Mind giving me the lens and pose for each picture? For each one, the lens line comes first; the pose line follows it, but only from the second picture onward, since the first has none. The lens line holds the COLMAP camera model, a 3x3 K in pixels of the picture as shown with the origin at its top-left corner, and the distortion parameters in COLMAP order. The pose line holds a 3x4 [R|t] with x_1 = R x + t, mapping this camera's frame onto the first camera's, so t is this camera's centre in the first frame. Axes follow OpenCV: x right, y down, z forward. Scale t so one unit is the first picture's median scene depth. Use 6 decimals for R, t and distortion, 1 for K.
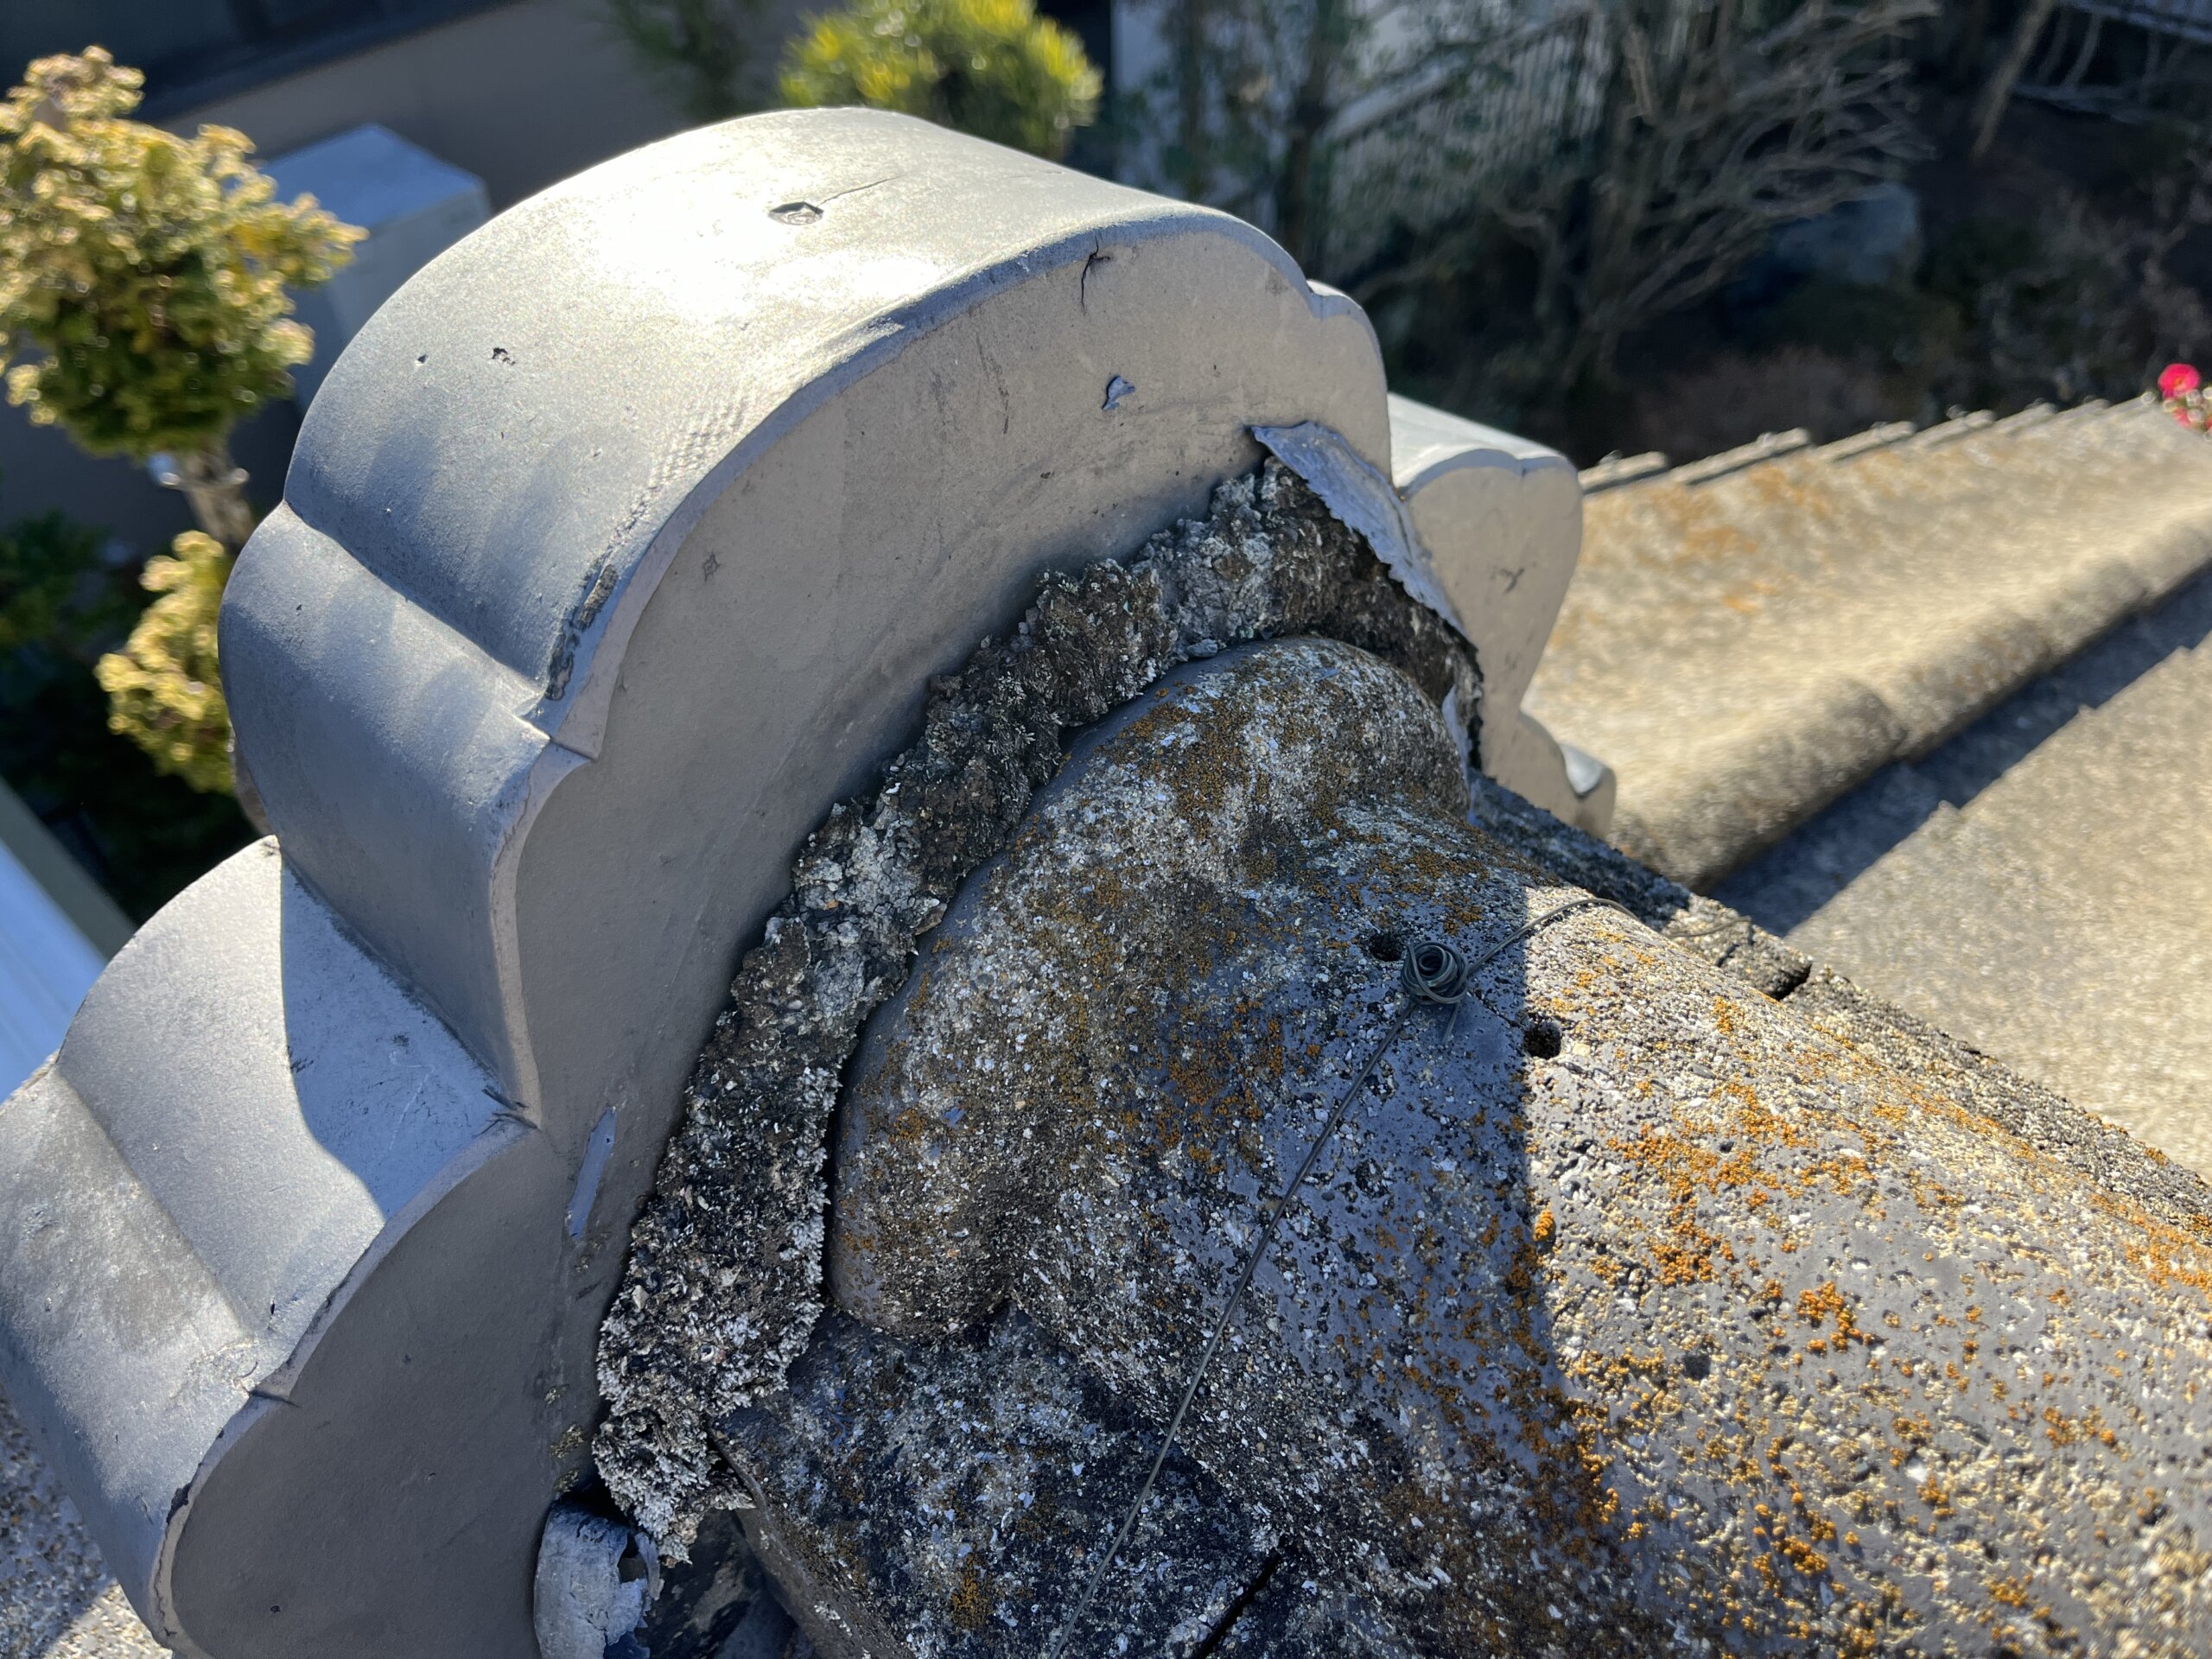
lens RADIAL K [[2146.2, 0, 1147.3], [0, 2146.2, 781.1], [0, 0, 1]] dist [0.104454, -0.237286]
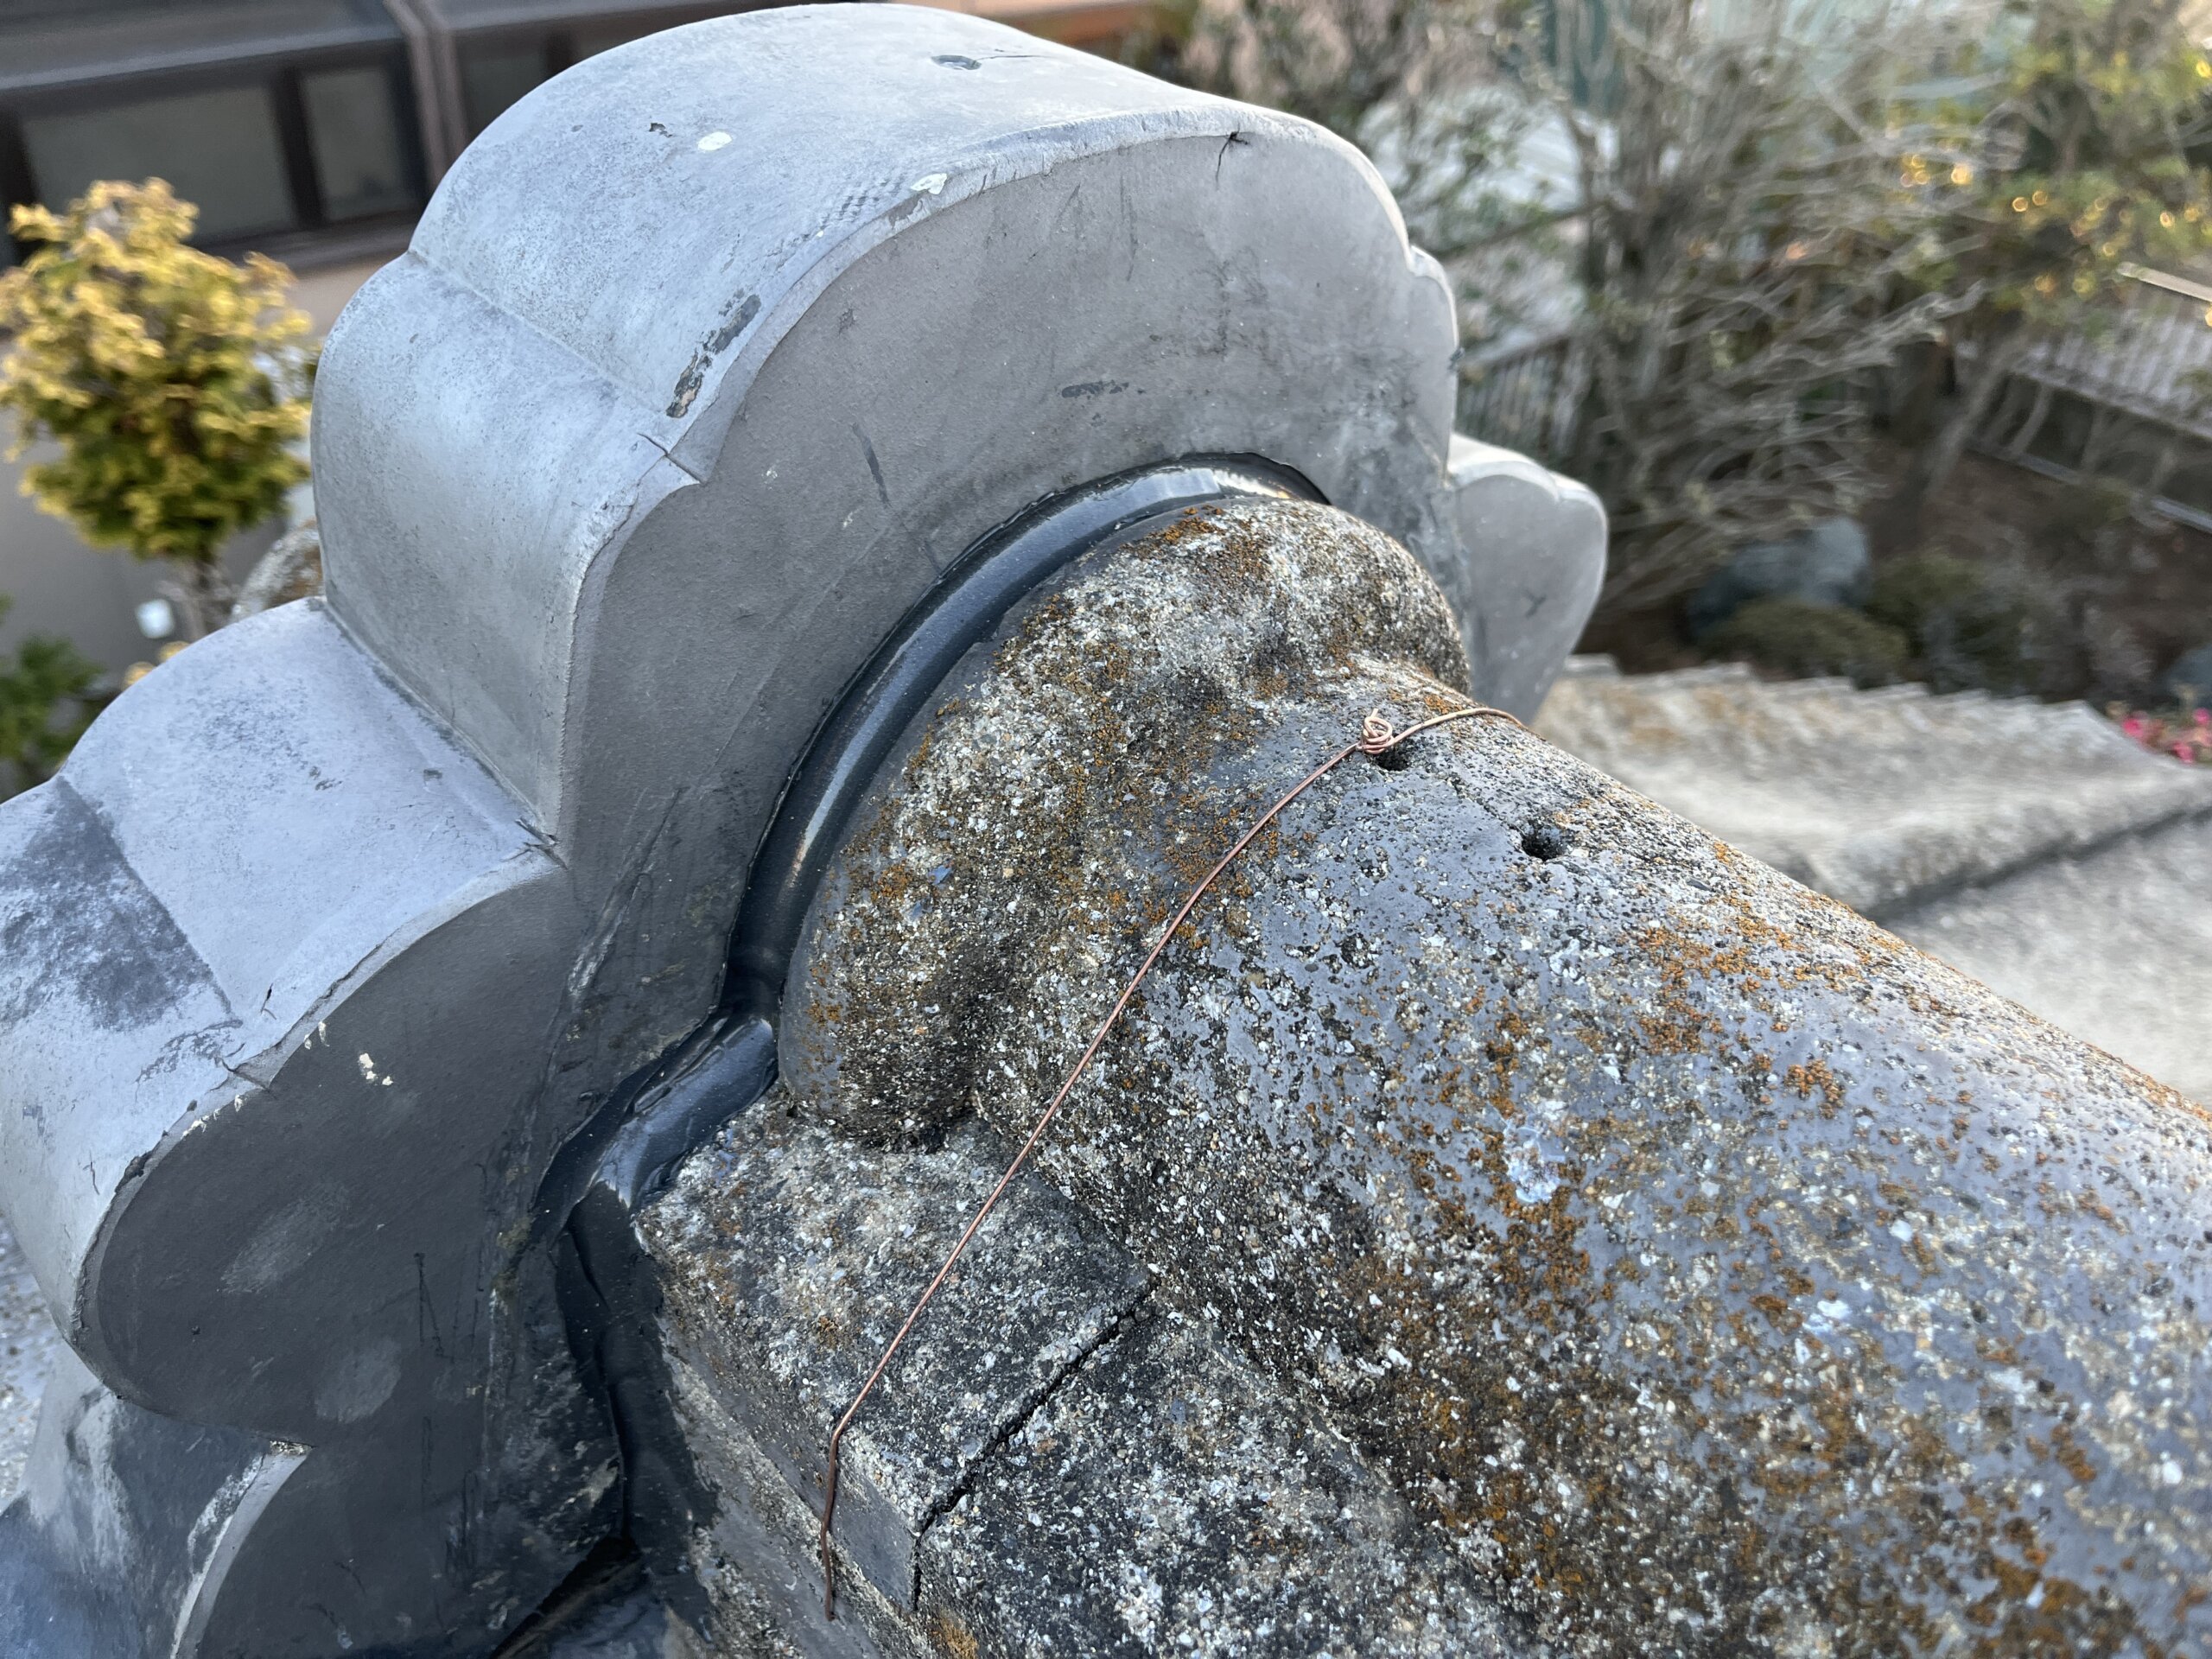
lens RADIAL K [[2146.2, 0, 1147.3], [0, 2146.2, 781.1], [0, 0, 1]] dist [0.104454, -0.237286]
pose [[0.994373, 0.105875, -0.003701, 0.003838], [-0.104846, 0.978491, -0.177659, 0.284884], [-0.015188, 0.177047, 0.984085, 0.022194]]
